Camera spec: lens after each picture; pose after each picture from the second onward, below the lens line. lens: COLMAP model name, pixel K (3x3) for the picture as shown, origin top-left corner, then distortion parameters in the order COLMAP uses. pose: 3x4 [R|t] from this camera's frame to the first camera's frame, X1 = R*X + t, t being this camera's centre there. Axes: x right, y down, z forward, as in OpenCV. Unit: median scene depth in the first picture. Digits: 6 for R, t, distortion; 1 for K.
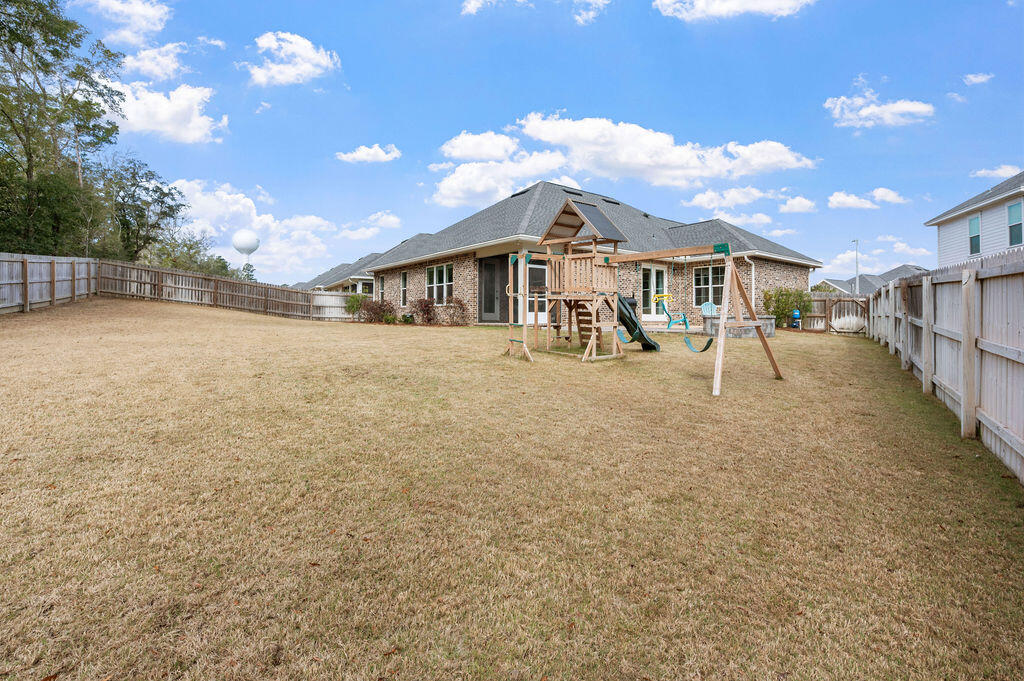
lens RADIAL K [[464.7, 0, 501.1], [0, 464.7, 310.0], [0, 0, 1]] dist [-0.001882, 0.000624]
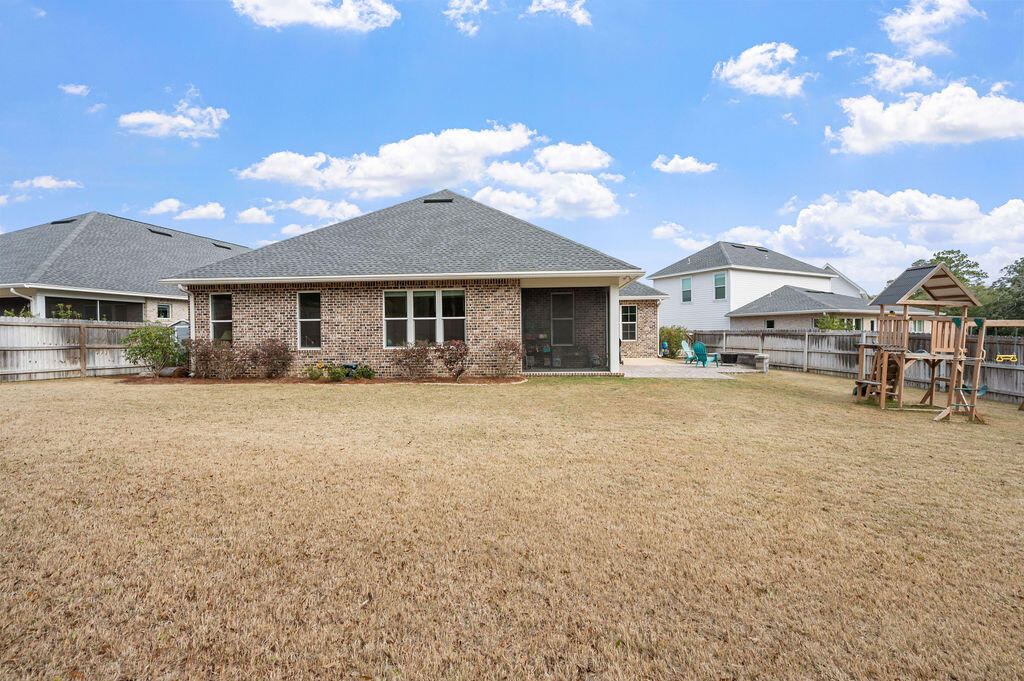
lens RADIAL K [[464.7, 0, 513.9], [0, 464.7, 331.6], [0, 0, 1]] dist [-0.001882, 0.000624]
pose [[0.653047, -0.009826, 0.757254, -0.560578], [0.000737, 0.999924, 0.012339, -0.043001], [-0.757317, -0.007500, 0.653004, 0.445631]]
